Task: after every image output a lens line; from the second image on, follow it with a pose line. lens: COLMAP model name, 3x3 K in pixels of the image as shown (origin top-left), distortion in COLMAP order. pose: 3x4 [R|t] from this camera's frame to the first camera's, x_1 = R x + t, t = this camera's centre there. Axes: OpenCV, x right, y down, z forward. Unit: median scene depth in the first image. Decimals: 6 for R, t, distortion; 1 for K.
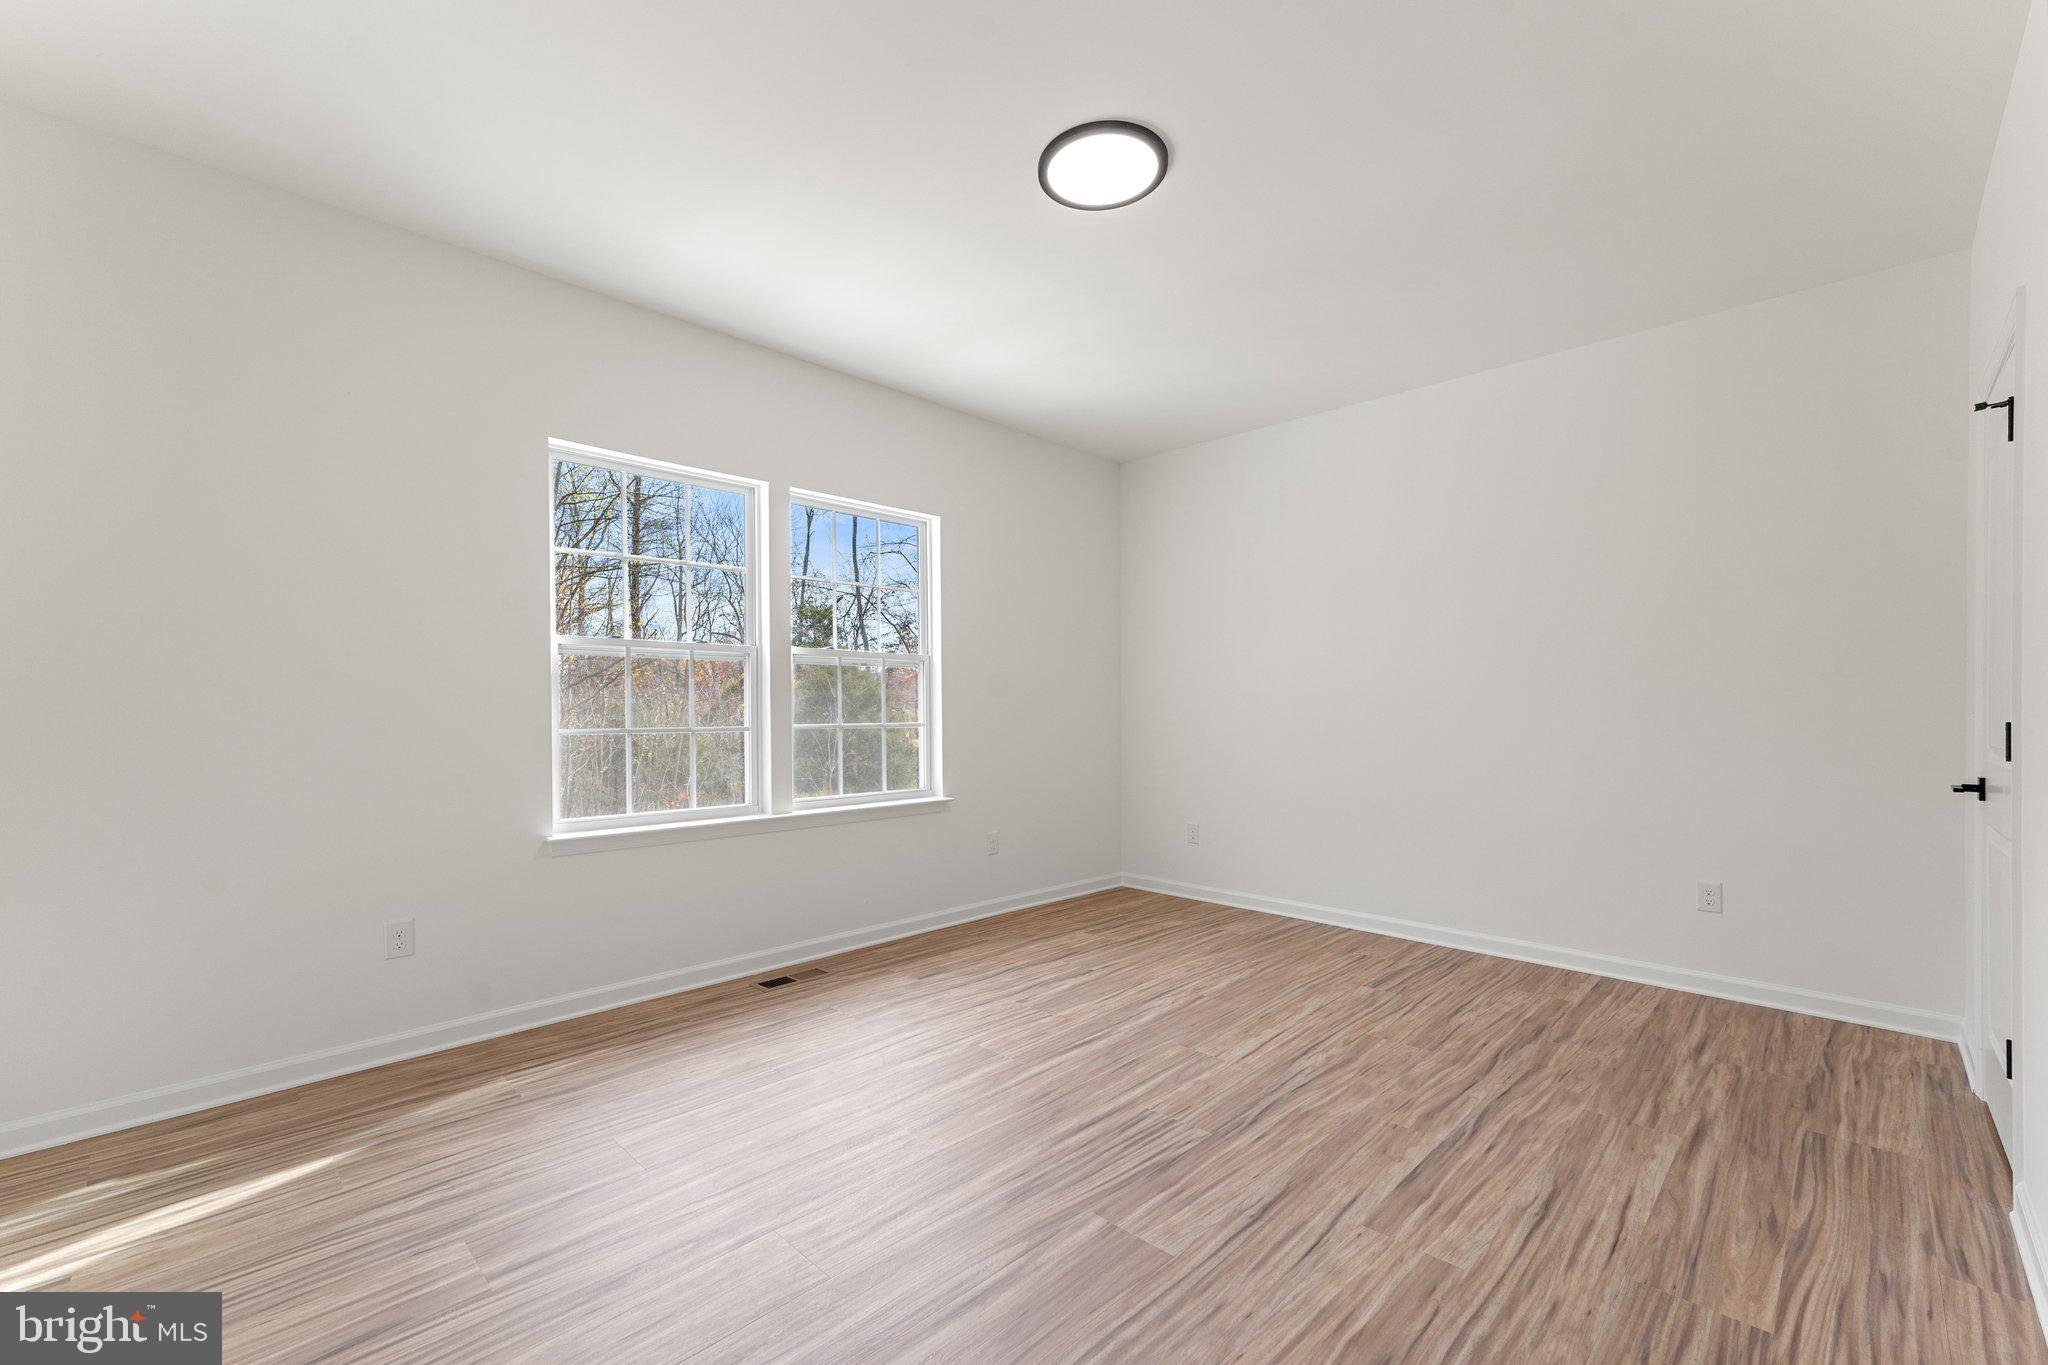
lens RADIAL K [[836.2, 0, 1022.0], [0, 836.2, 691.9], [0, 0, 1]] dist [0.002981, 0.000257]
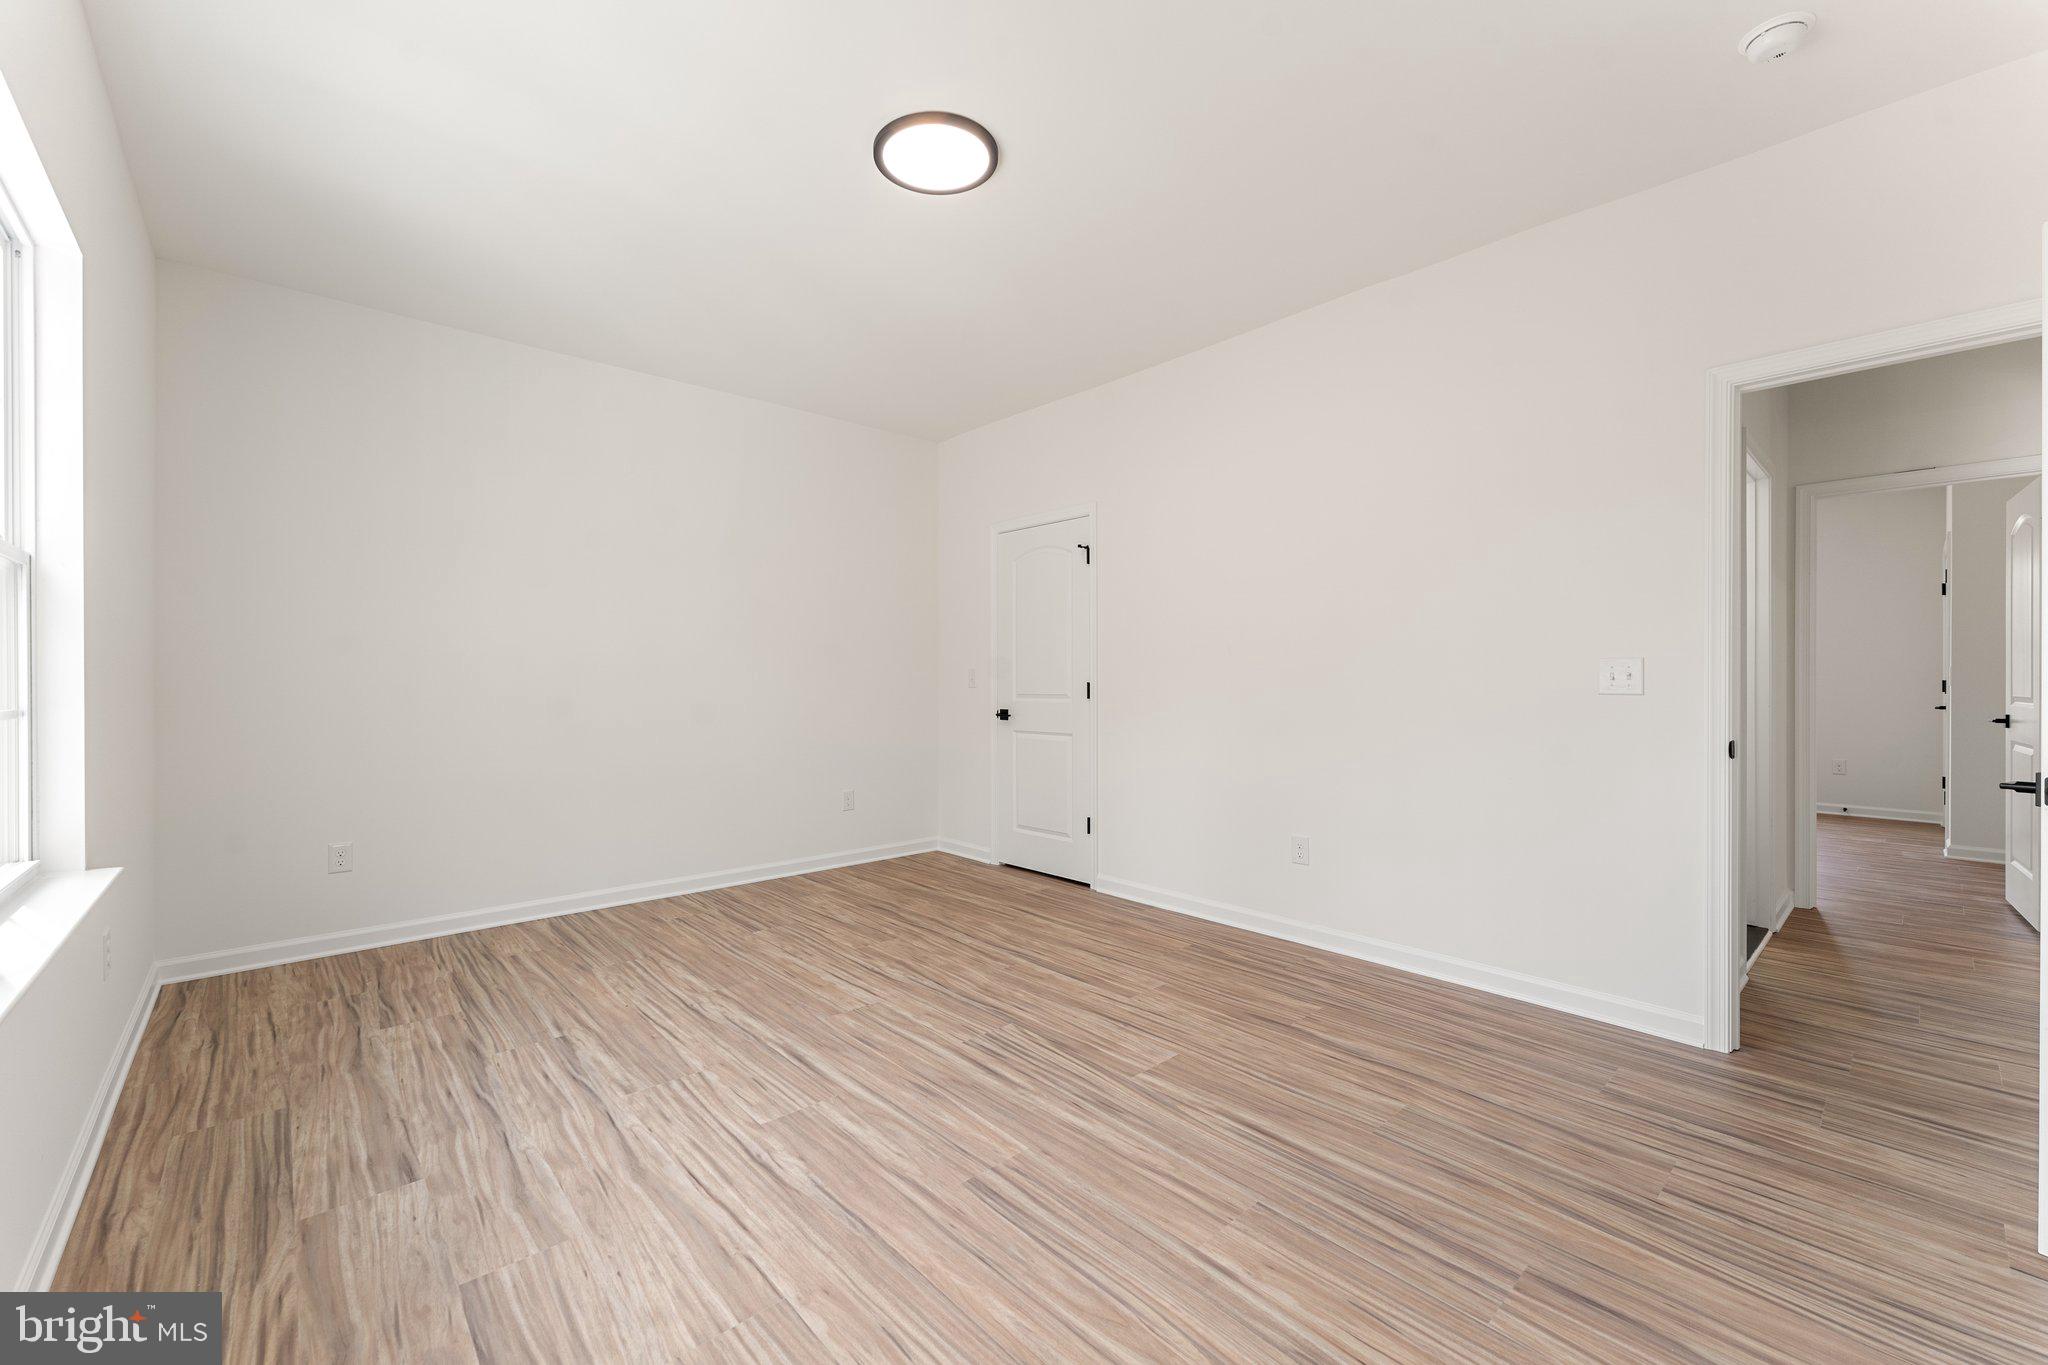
lens RADIAL K [[836.2, 0, 1036.9], [0, 836.2, 679.7], [0, 0, 1]] dist [0.002981, 0.000257]
pose [[0.054718, 0.000036, 0.998502, -0.719648], [-0.013488, 0.999909, 0.000703, 0.037669], [-0.998411, -0.013506, 0.054713, 0.700502]]
